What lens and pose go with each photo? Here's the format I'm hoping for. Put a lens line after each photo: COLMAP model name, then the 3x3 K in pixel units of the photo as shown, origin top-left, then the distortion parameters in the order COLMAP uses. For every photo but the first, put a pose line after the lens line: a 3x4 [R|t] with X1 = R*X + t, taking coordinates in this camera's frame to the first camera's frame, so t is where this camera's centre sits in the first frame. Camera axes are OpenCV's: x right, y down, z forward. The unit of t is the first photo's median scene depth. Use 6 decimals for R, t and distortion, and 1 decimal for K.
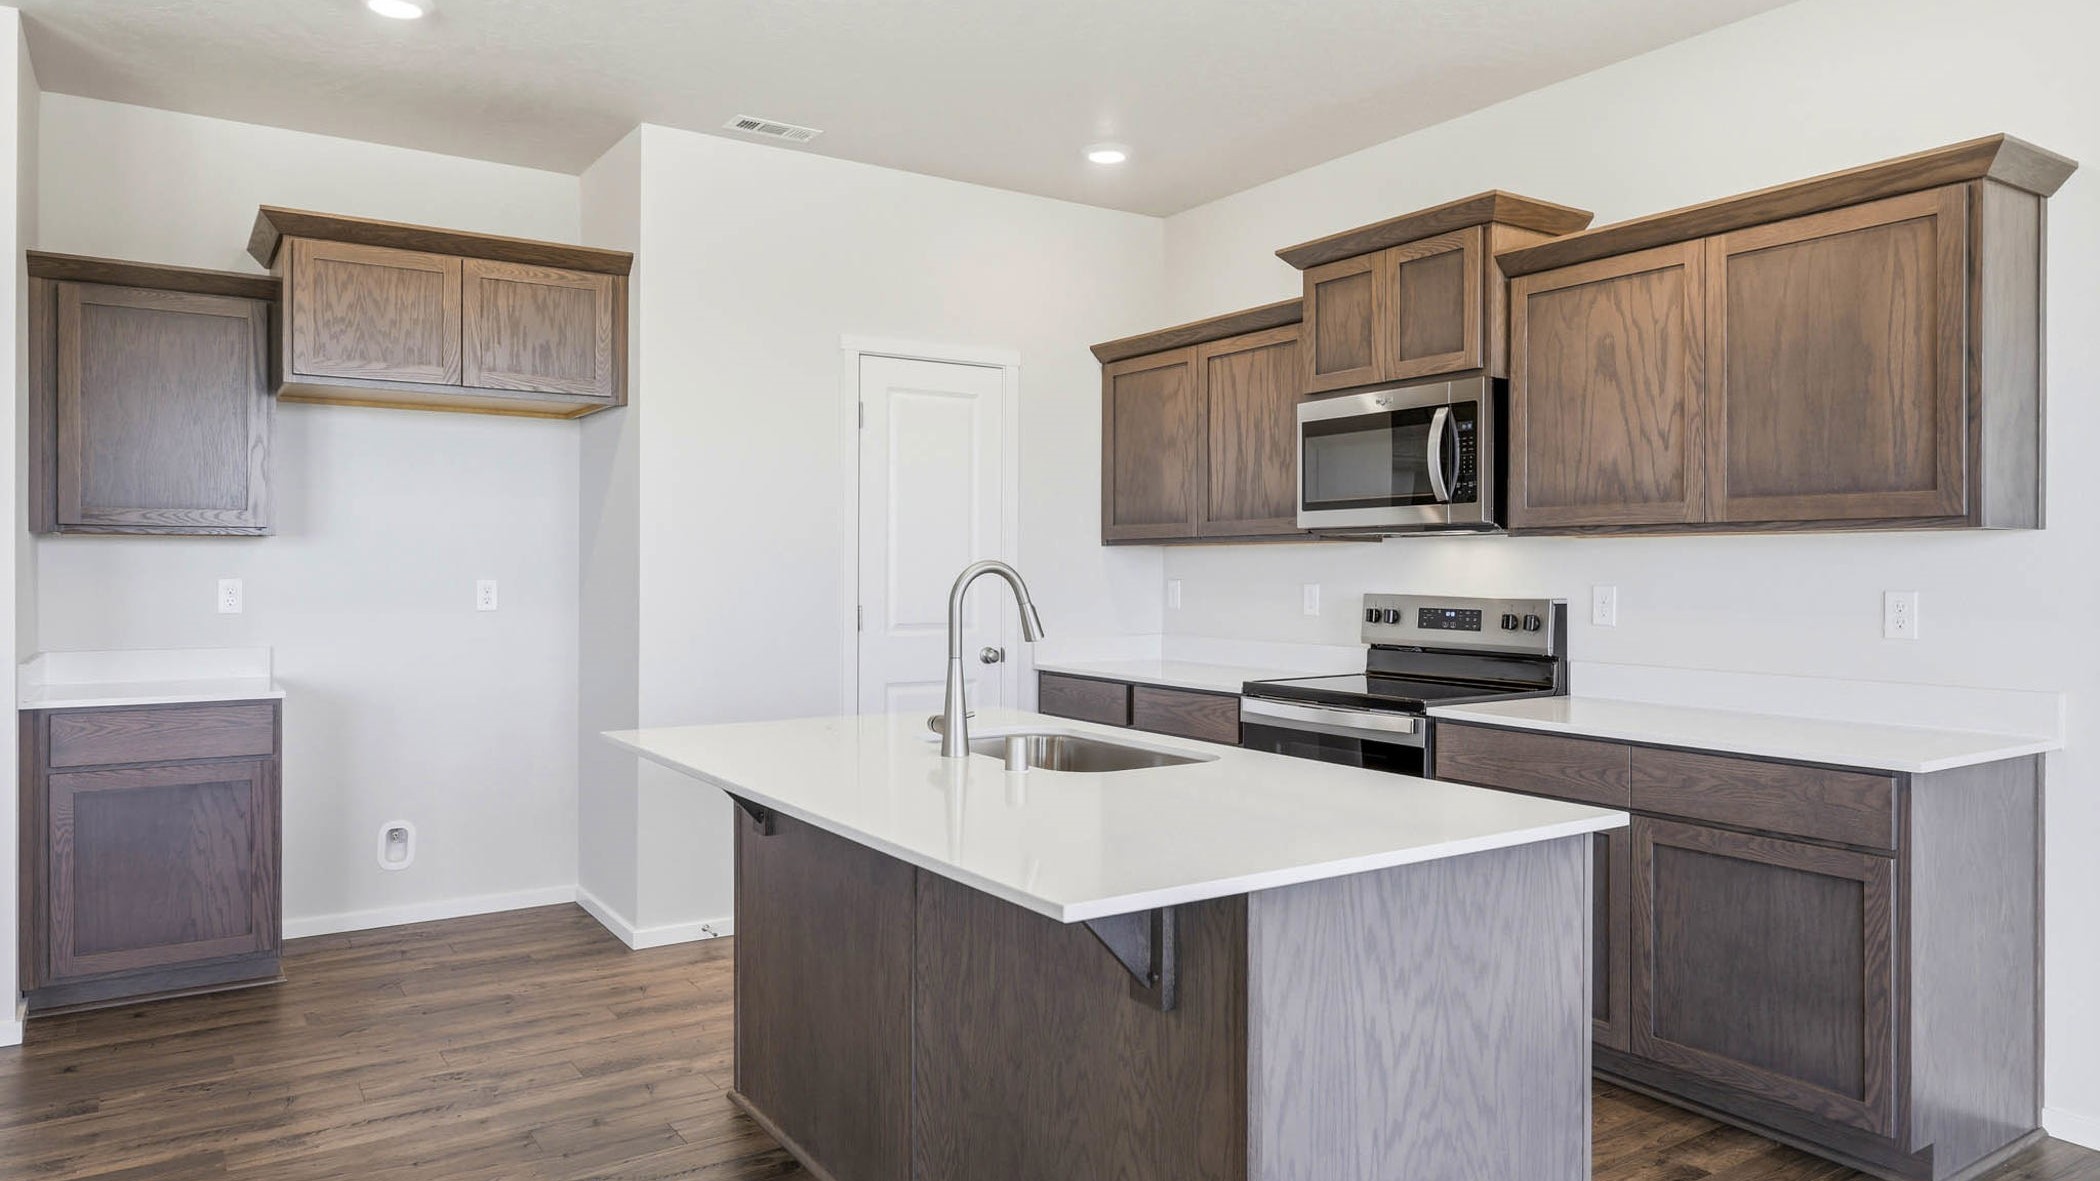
lens RADIAL K [[1361.3, 0, 1052.8], [0, 1361.3, 573.5], [0, 0, 1]] dist [0.002331, 0.000362]
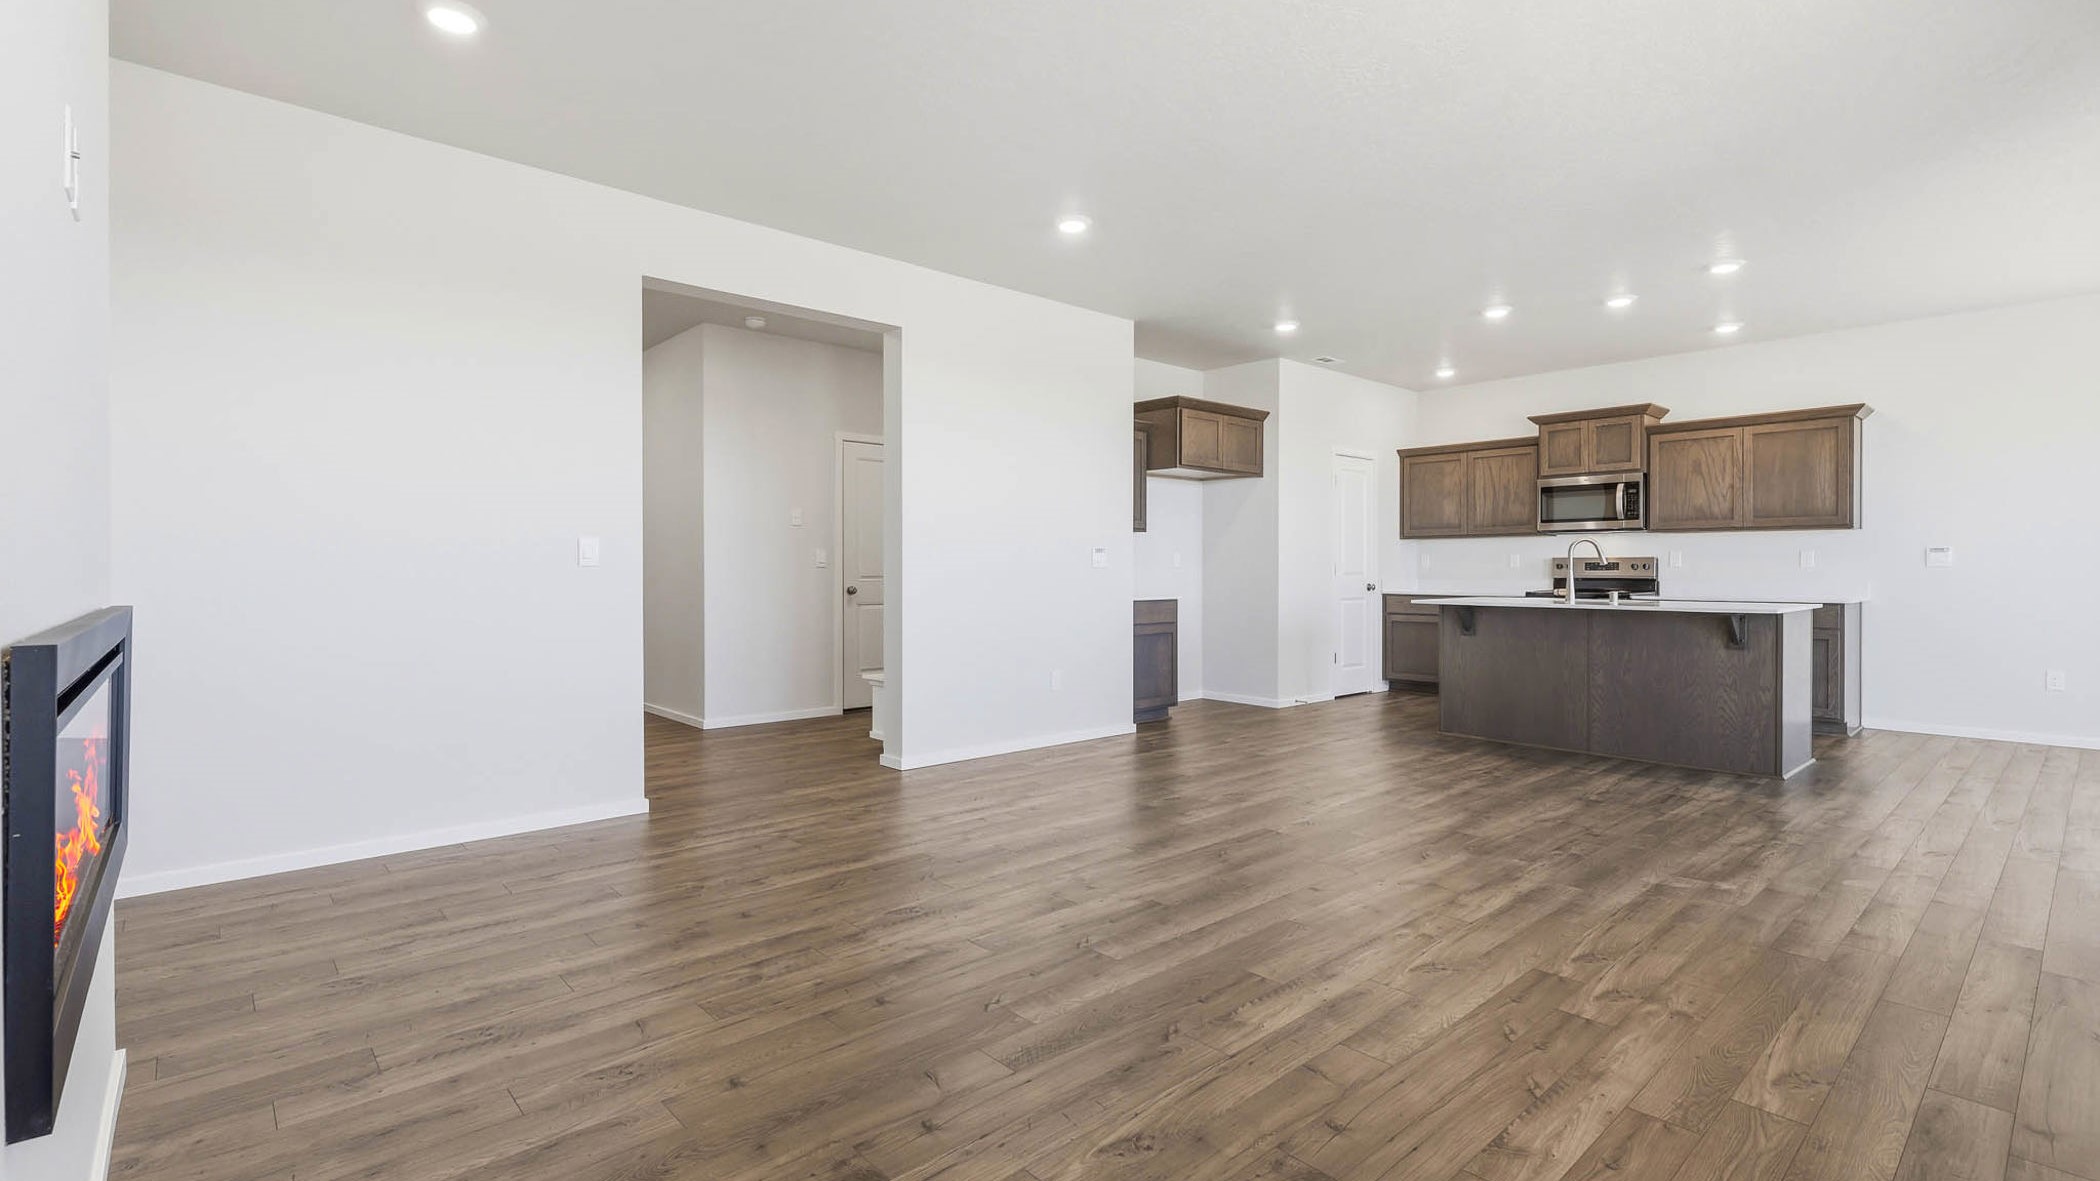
lens RADIAL K [[954.2, 0, 1059.5], [0, 954.2, 580.3], [0, 0, 1]] dist [0.000311, -0.000070]
pose [[0.988297, -0.006330, 0.152410, -1.052171], [0.005039, 0.999948, 0.008857, 0.042280], [-0.152458, -0.007985, 0.988278, -0.643770]]
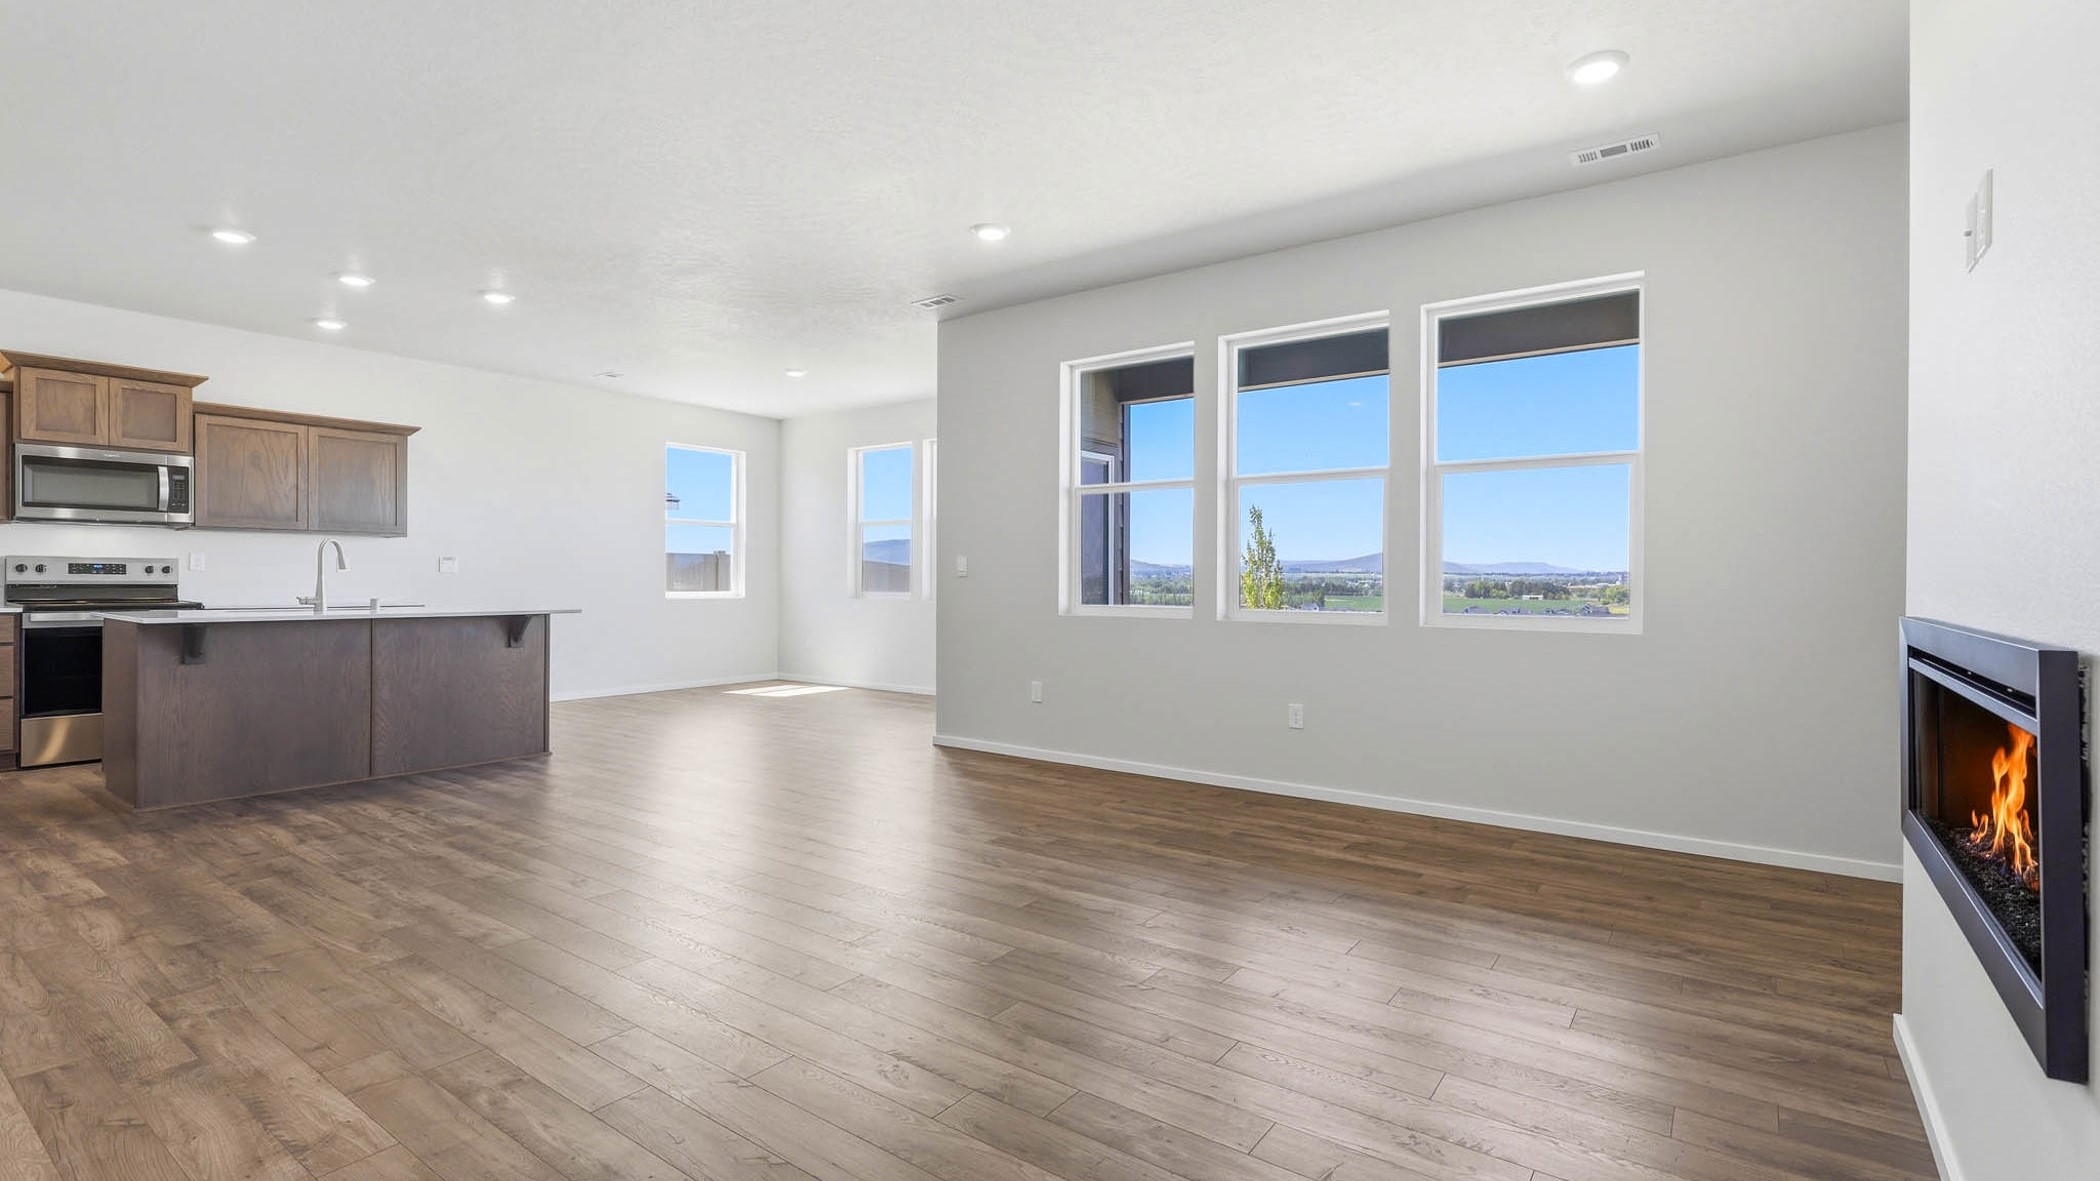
lens RADIAL K [[954.2, 0, 1059.5], [0, 954.2, 580.3], [0, 0, 1]] dist [0.000311, -0.000070]
pose [[-0.353104, -0.007965, 0.935550, -1.575205], [-0.004410, 0.999967, 0.006850, 0.037577], [-0.935574, -0.001707, -0.353127, 0.220803]]
